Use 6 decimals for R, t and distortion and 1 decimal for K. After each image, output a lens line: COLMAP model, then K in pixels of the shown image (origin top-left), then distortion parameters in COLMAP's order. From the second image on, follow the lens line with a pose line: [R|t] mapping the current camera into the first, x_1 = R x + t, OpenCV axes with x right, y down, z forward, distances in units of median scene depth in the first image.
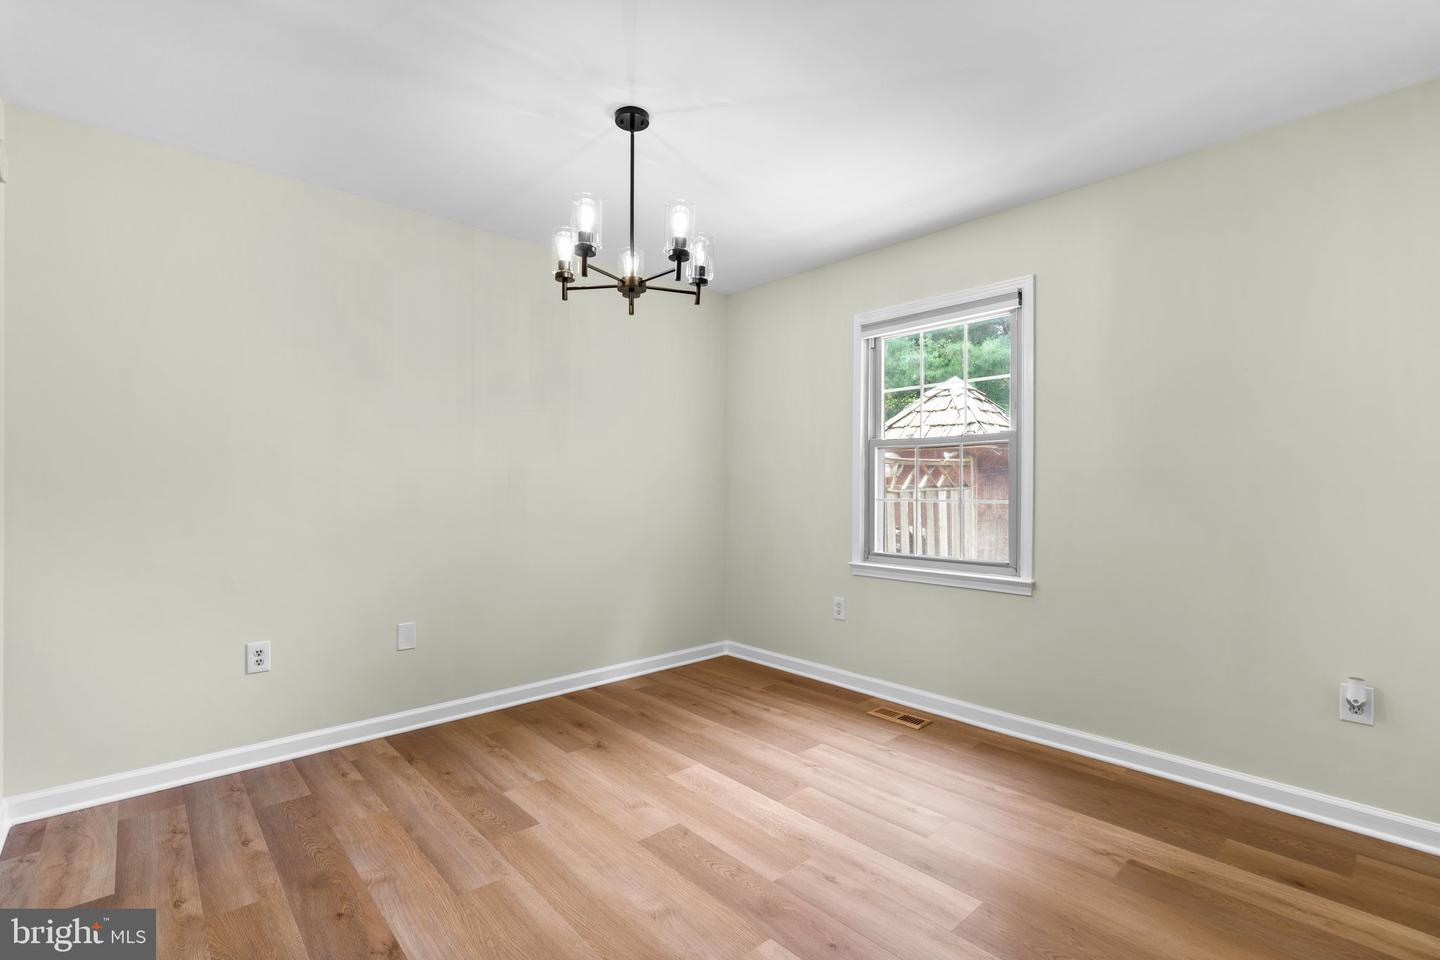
lens RADIAL K [[653.7, 0, 726.5], [0, 653.7, 484.5], [0, 0, 1]] dist [0.001267, 0.001441]
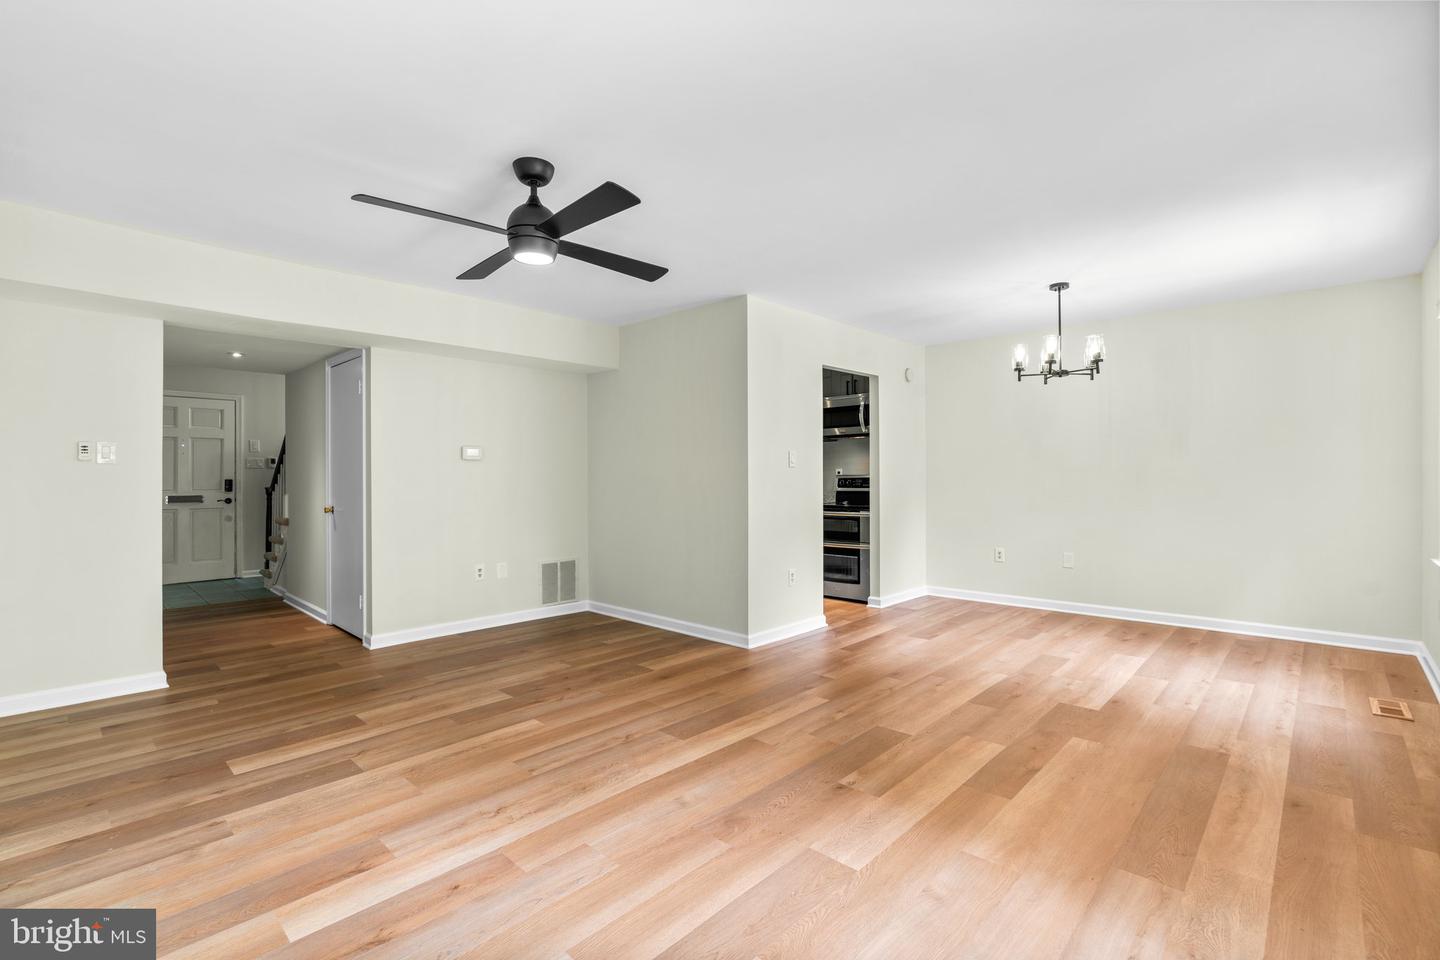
lens RADIAL K [[653.7, 0, 720.0], [0, 653.7, 478.6], [0, 0, 1]] dist [0.001267, 0.001441]
pose [[0.073639, -0.000076, -0.997285, 1.291405], [0.005843, 0.999983, 0.000356, -0.002353], [0.997268, -0.005853, 0.073638, -0.099882]]
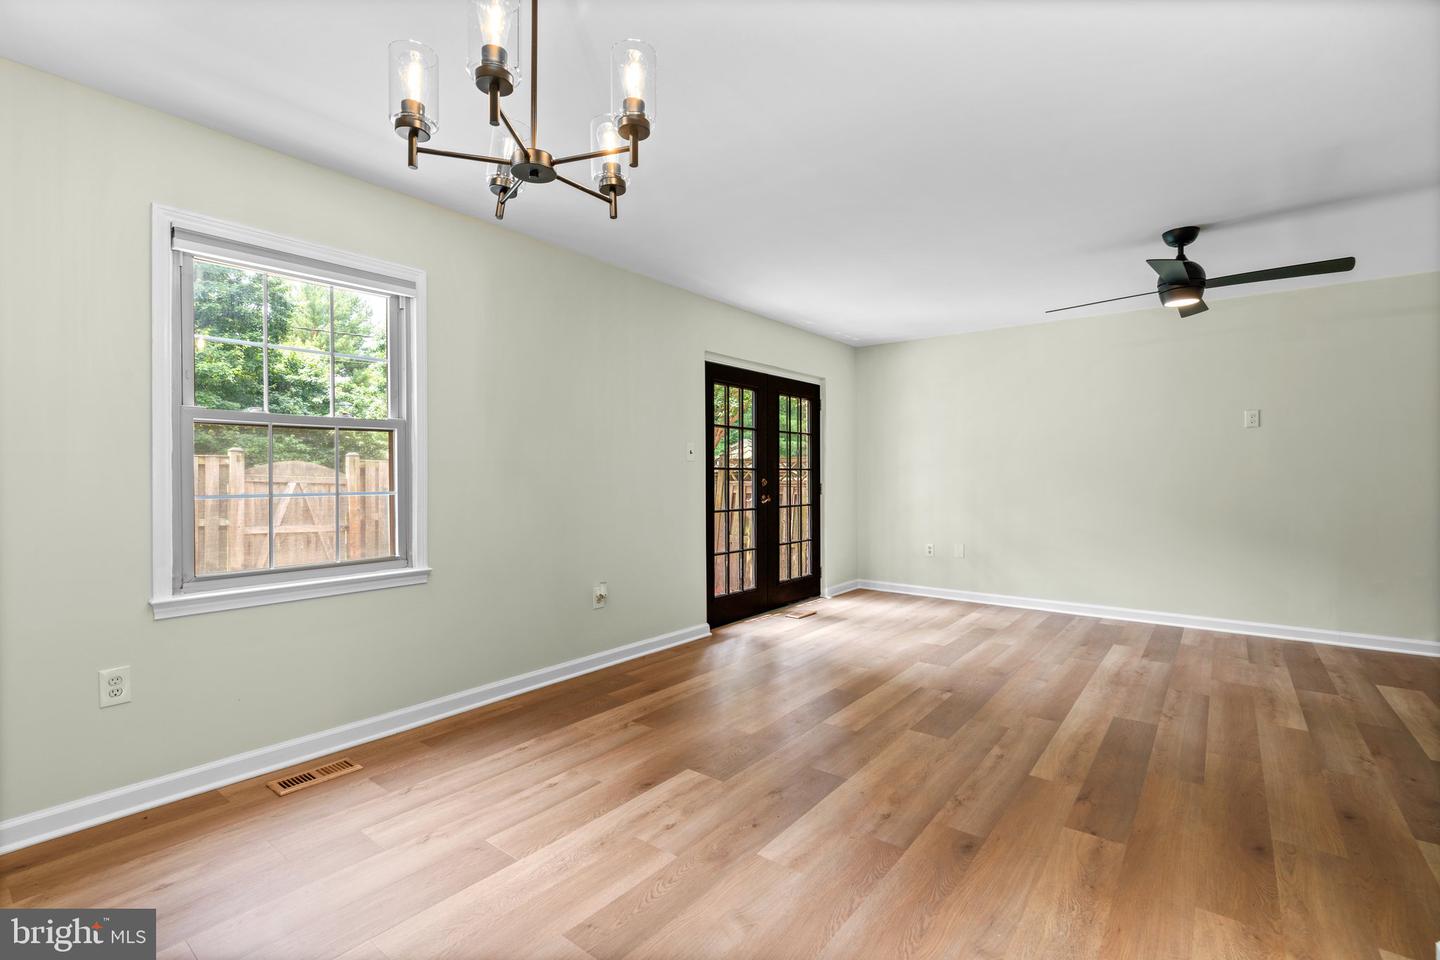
lens RADIAL K [[653.7, 0, 713.9], [0, 653.7, 472.7], [0, 0, 1]] dist [0.001267, 0.001441]
pose [[-0.154010, 0.002198, 0.988067, -0.624816], [-0.001207, 0.999996, -0.002413, -0.000800], [-0.988068, -0.001564, -0.154007, 0.713440]]
